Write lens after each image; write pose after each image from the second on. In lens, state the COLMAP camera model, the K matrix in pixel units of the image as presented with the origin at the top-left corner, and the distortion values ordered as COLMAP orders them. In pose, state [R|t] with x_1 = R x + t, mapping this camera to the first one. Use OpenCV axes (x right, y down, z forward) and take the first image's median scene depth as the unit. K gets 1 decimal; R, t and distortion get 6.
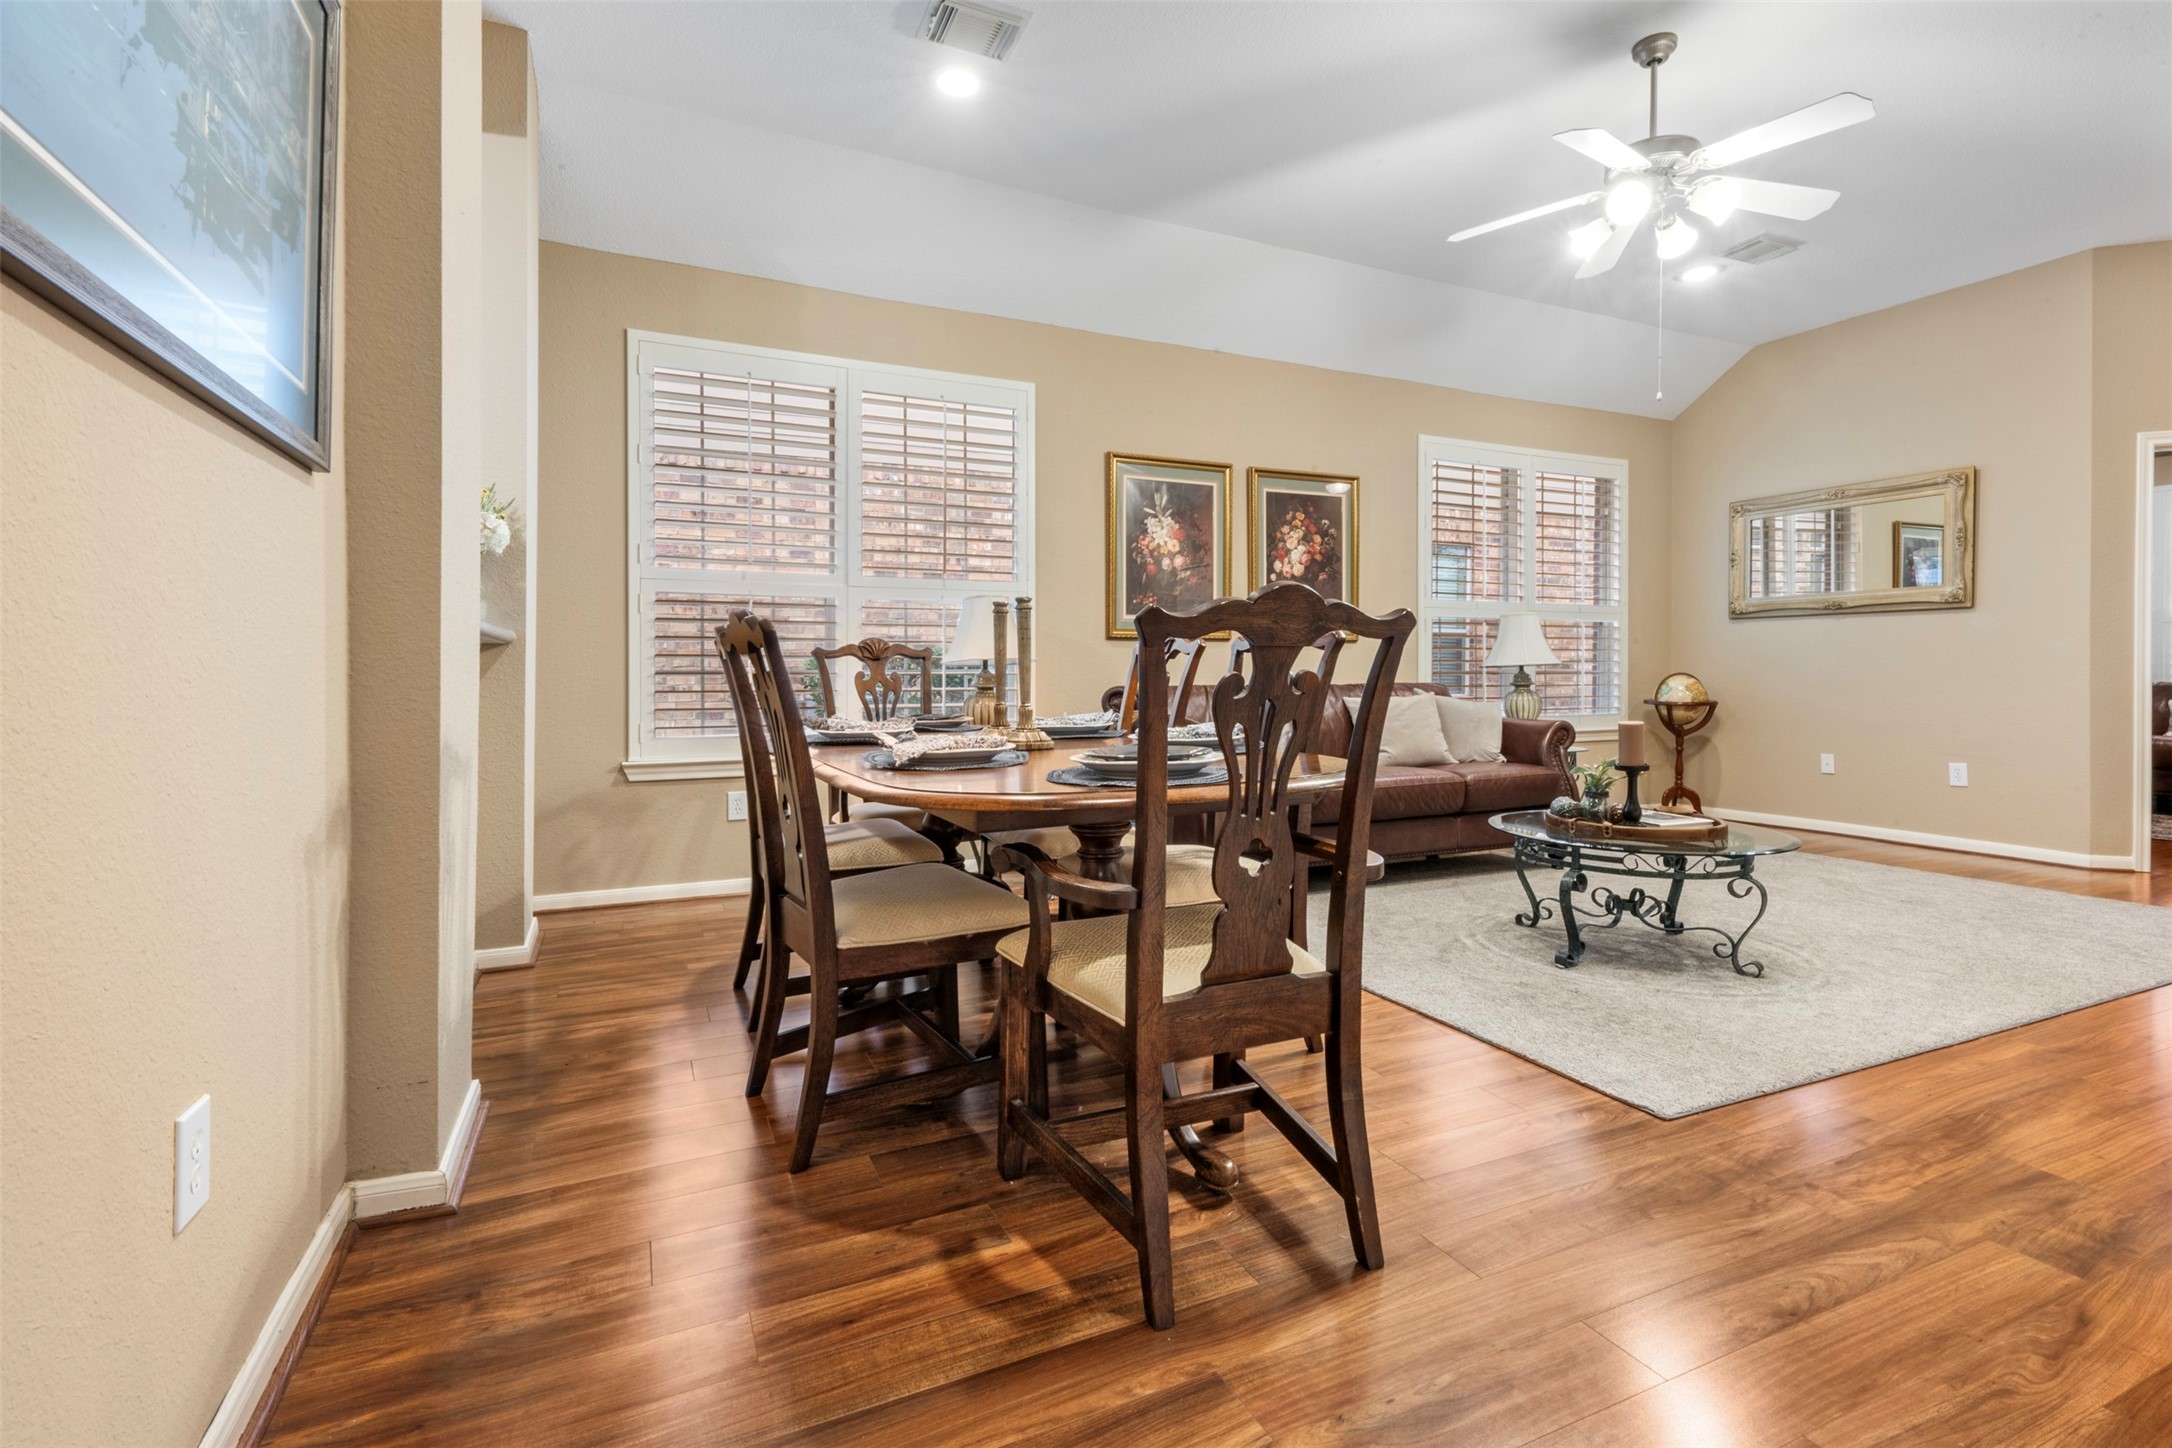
lens RADIAL K [[989.0, 0, 1084.5], [0, 989.0, 684.3], [0, 0, 1]] dist [0.036939, -0.010963]
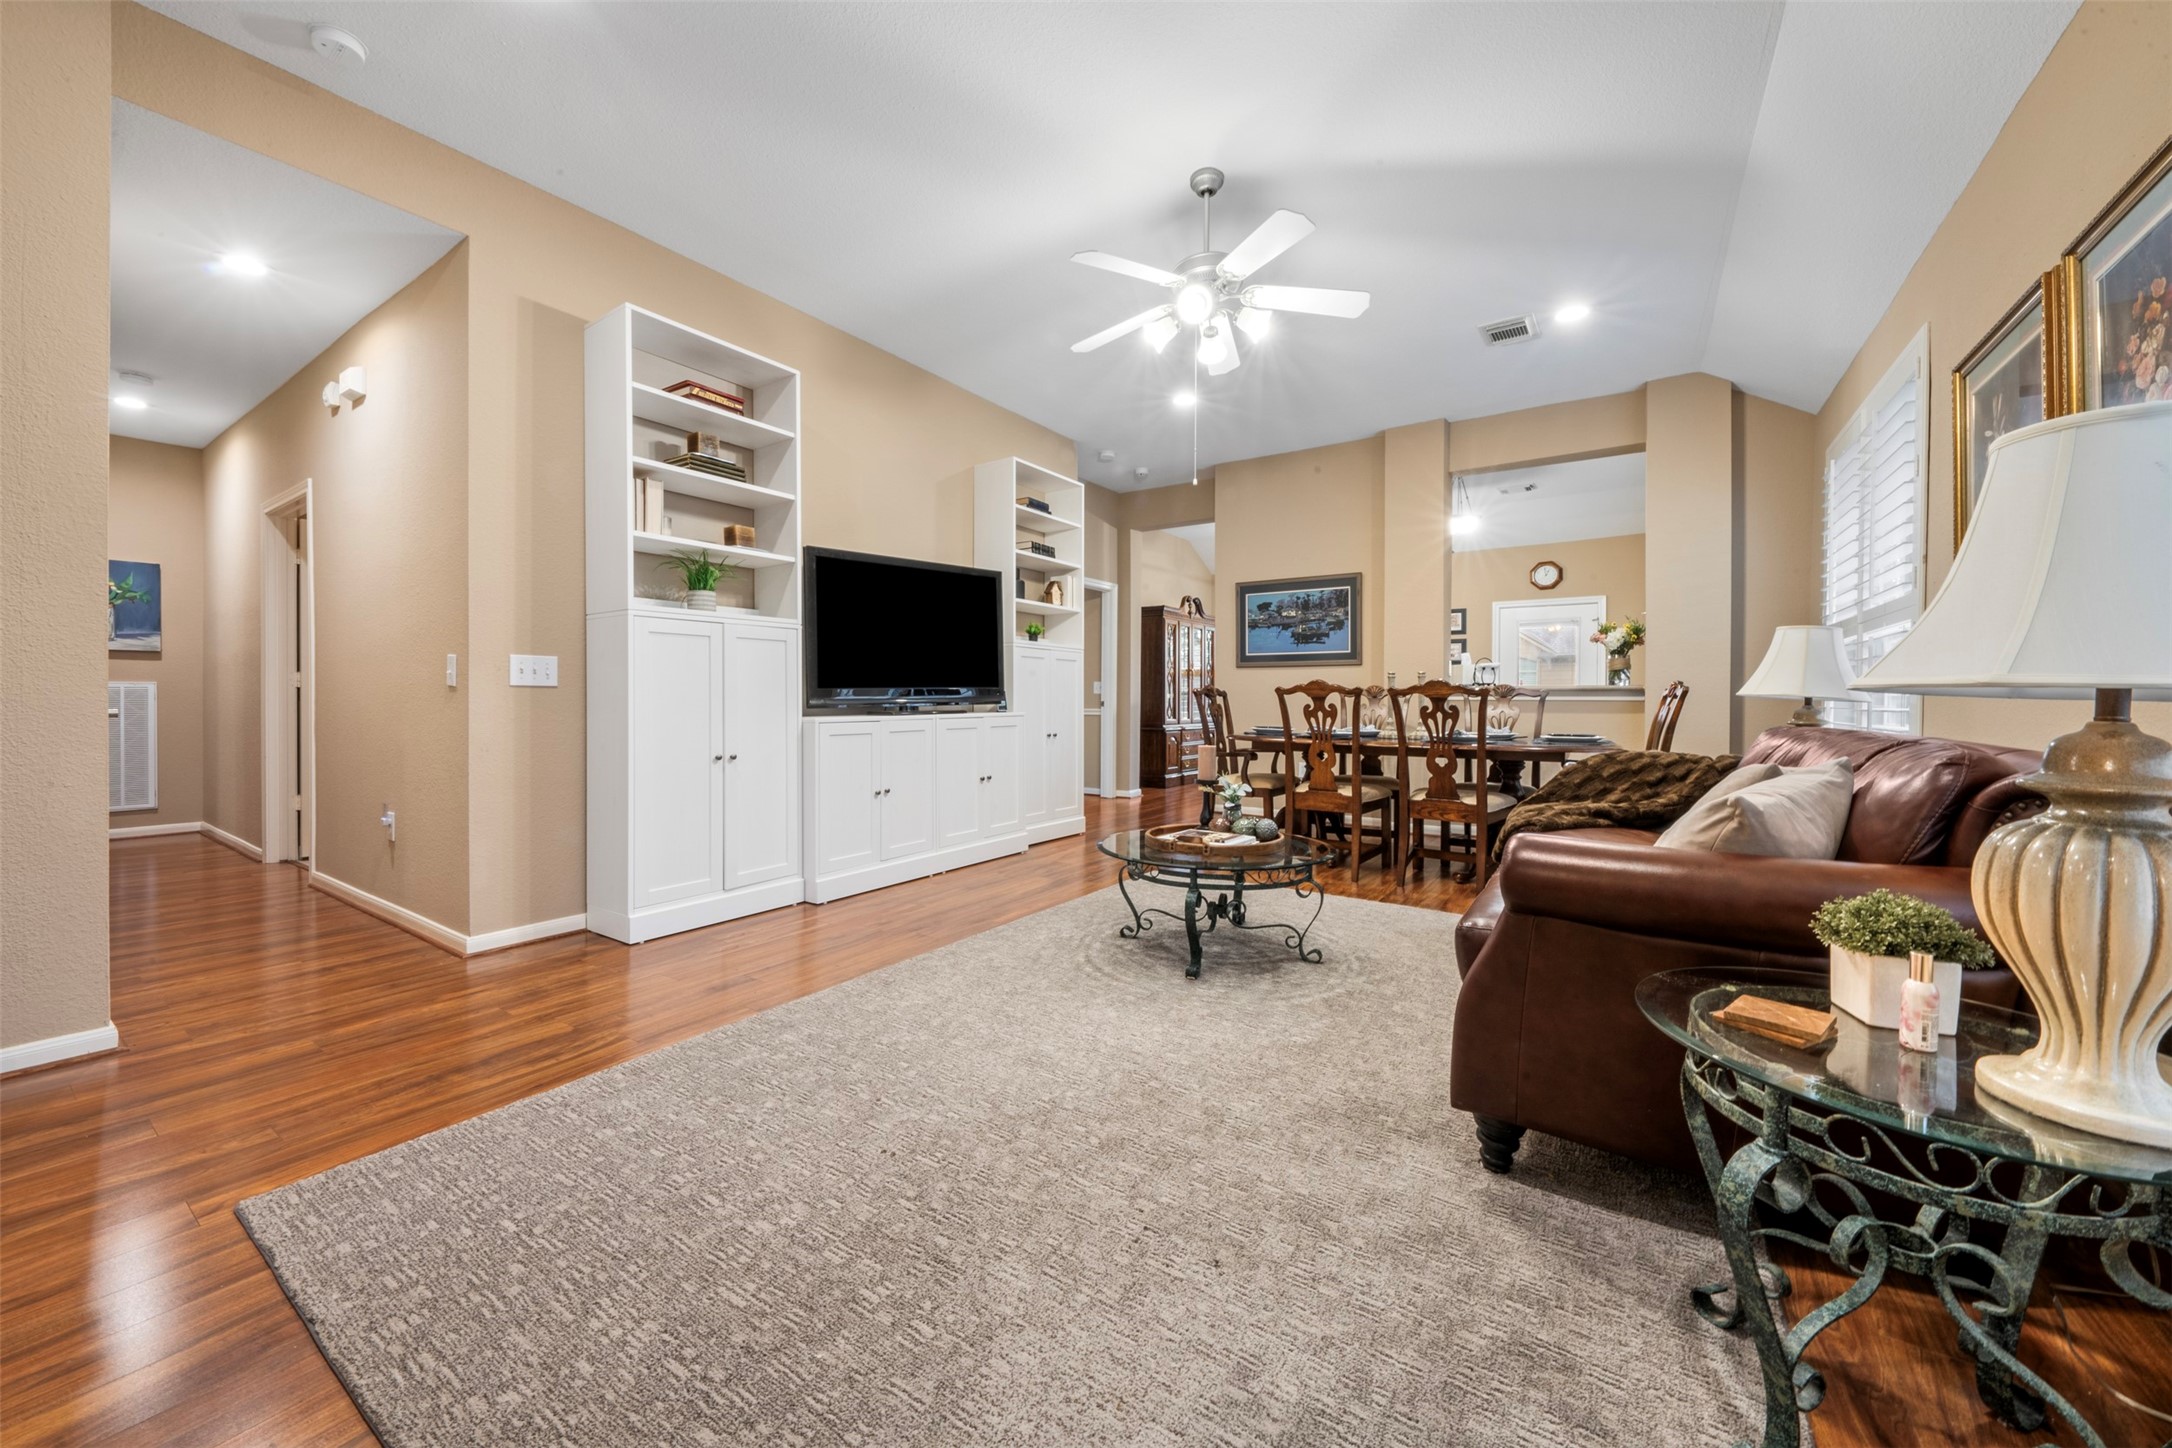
lens RADIAL K [[797.9, 0, 1077.1], [0, 797.9, 701.1], [0, 0, 1]] dist [0.001775, 0.000057]
pose [[-0.863966, -0.000938, -0.503550, 0.716058], [-0.008807, 0.999873, 0.013249, -0.018238], [0.503473, 0.015881, -0.863865, 1.070231]]
